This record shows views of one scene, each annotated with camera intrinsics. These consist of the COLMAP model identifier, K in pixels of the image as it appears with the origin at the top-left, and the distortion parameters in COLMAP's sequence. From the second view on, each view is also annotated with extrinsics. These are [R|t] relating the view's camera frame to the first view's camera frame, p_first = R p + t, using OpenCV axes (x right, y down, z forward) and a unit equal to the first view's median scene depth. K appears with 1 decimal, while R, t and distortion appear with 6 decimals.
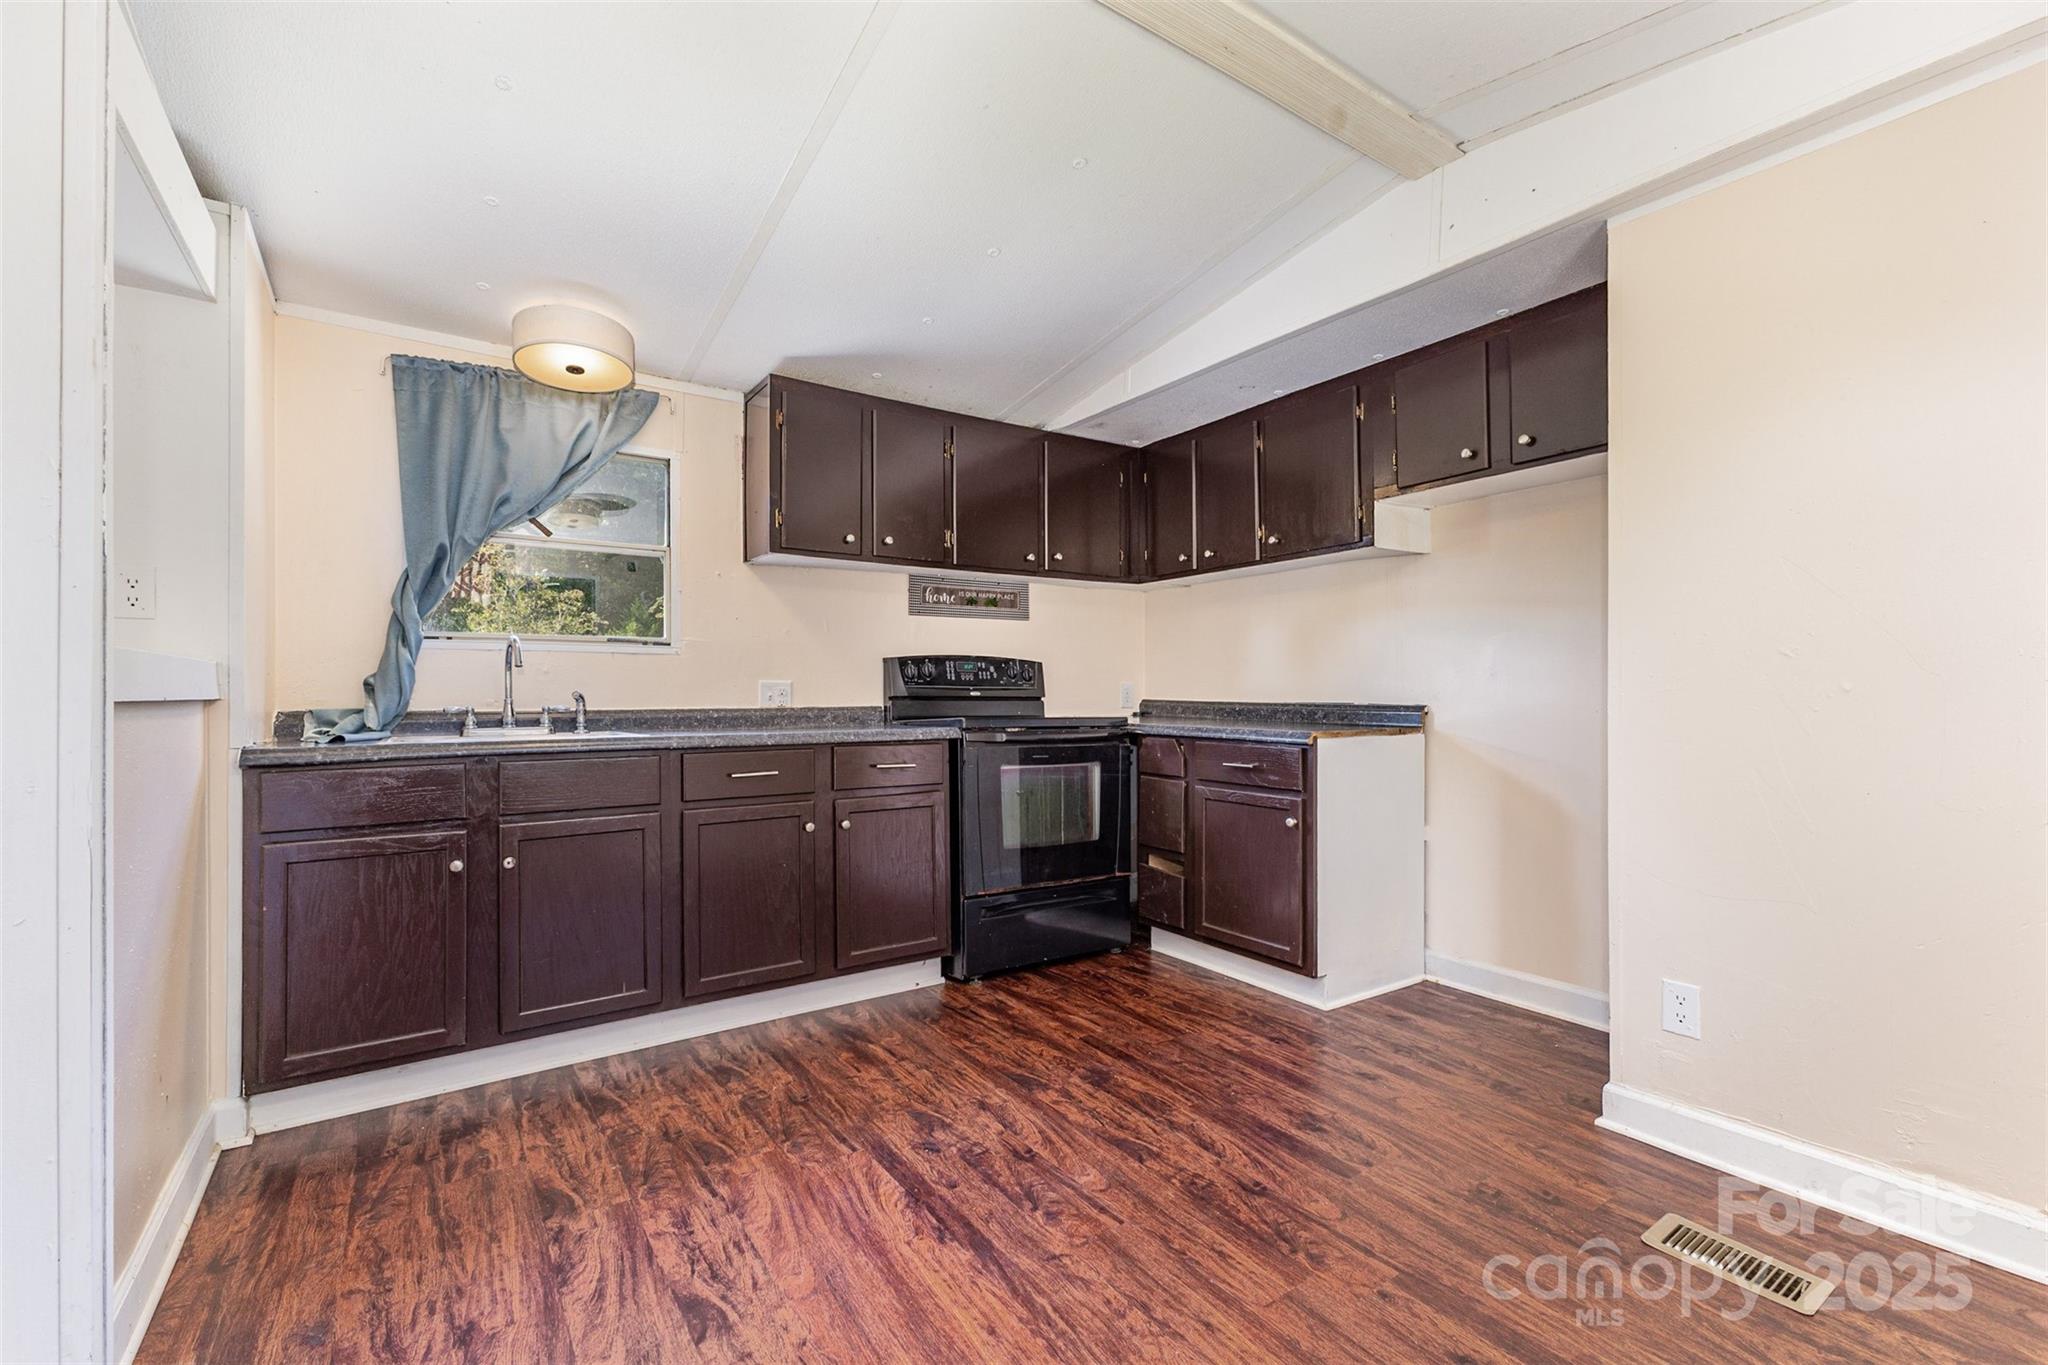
lens RADIAL K [[893.3, 0, 1024.1], [0, 893.3, 695.0], [0, 0, 1]] dist [-0.002294, -0.000274]
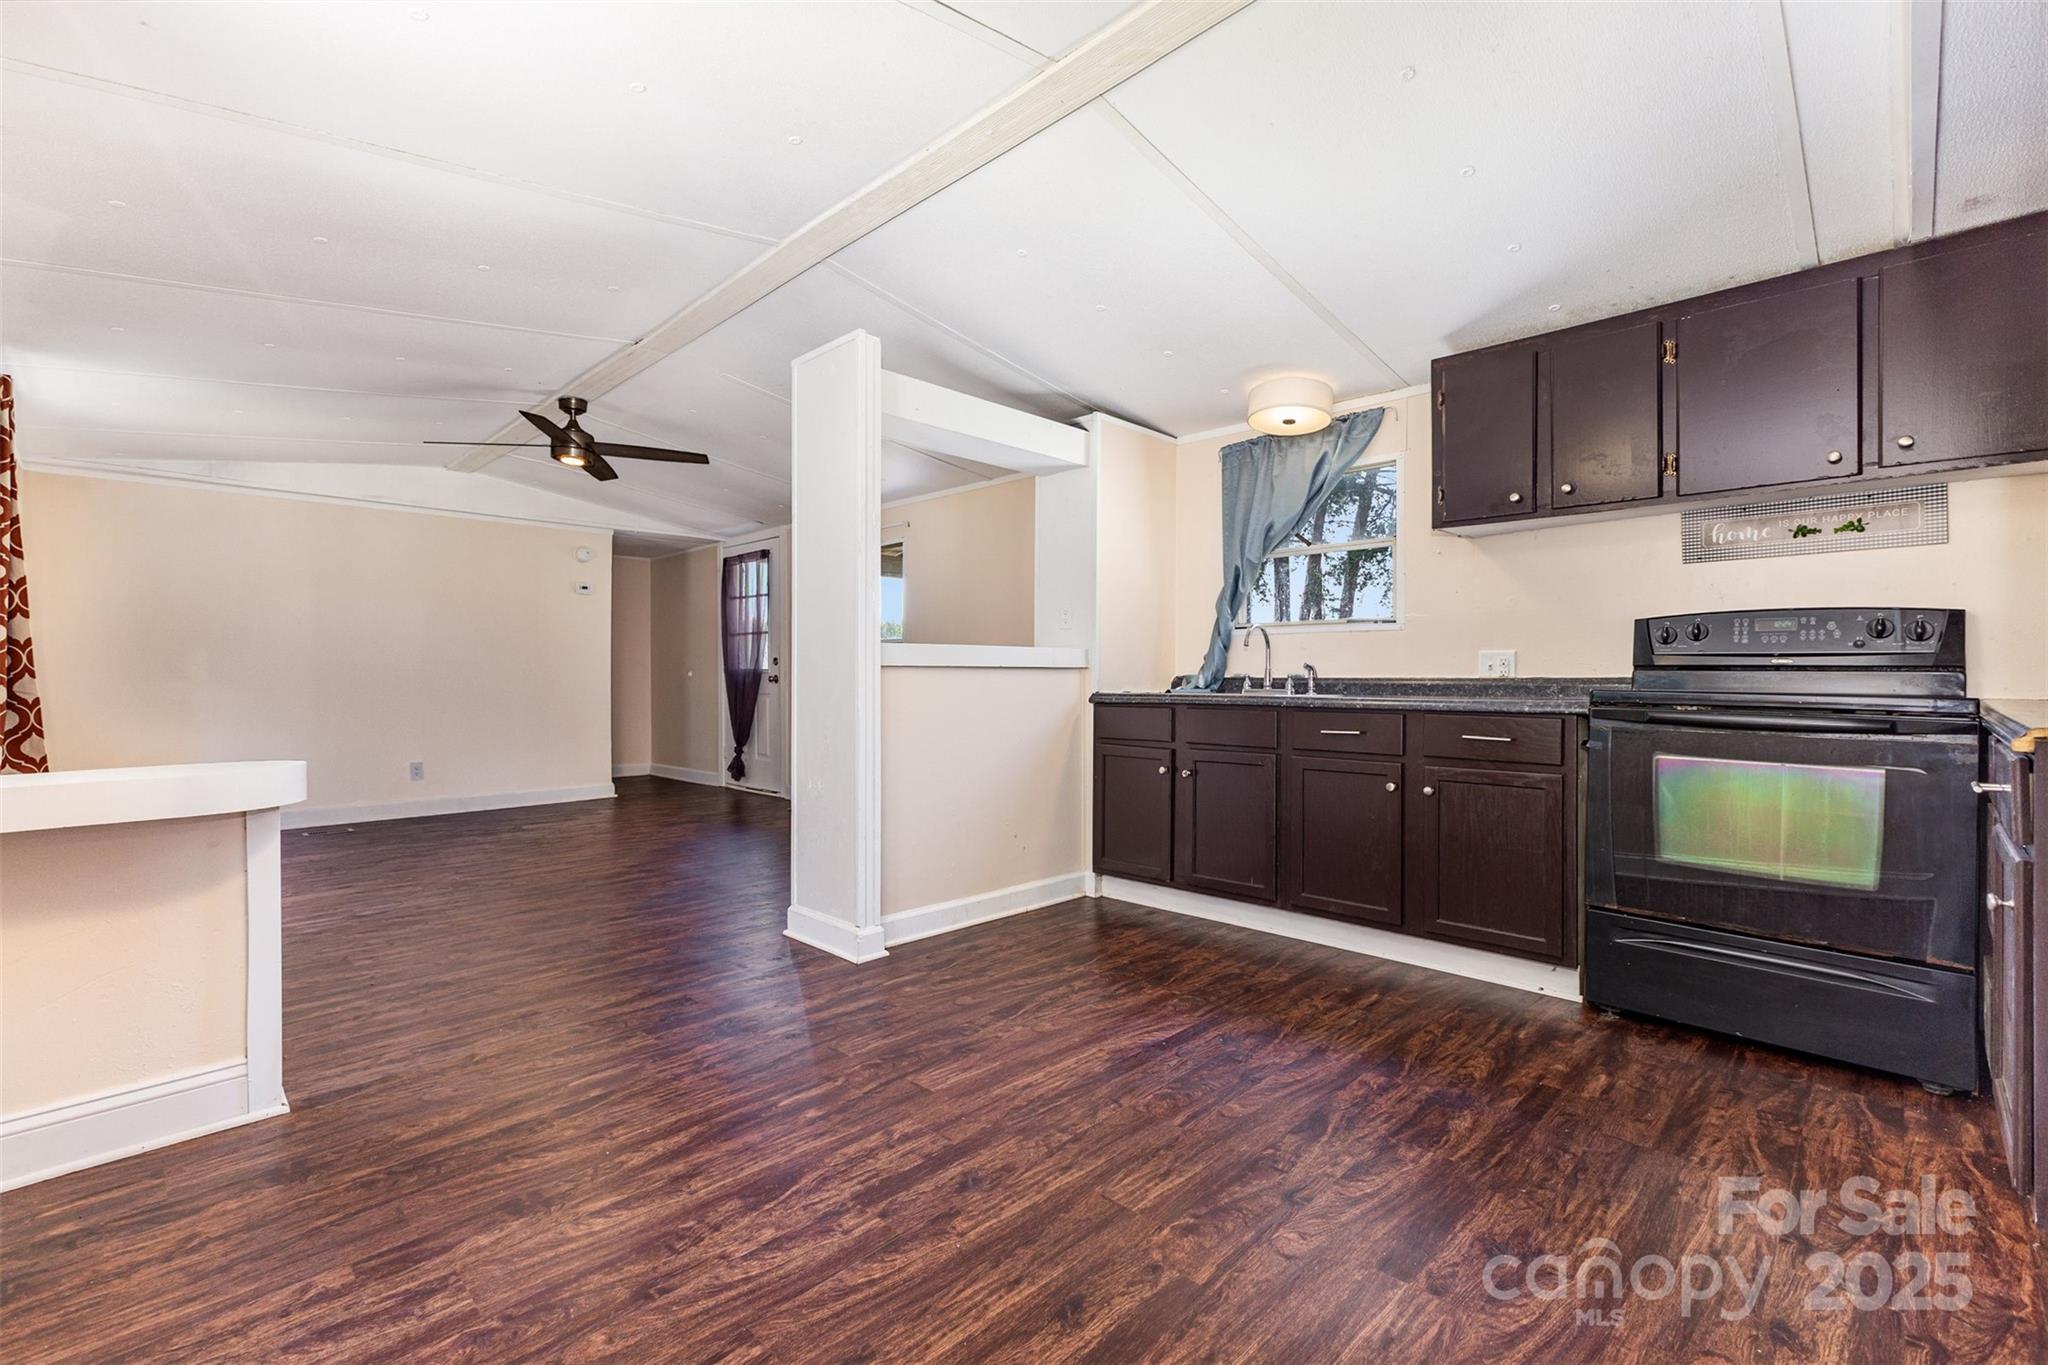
lens RADIAL K [[893.3, 0, 1032.9], [0, 893.3, 663.7], [0, 0, 1]] dist [-0.002294, -0.000274]
pose [[0.182129, -0.013988, -0.983175, 0.738244], [-0.007668, 0.999848, -0.015646, 0.021975], [0.983245, 0.010388, 0.181994, 0.383840]]
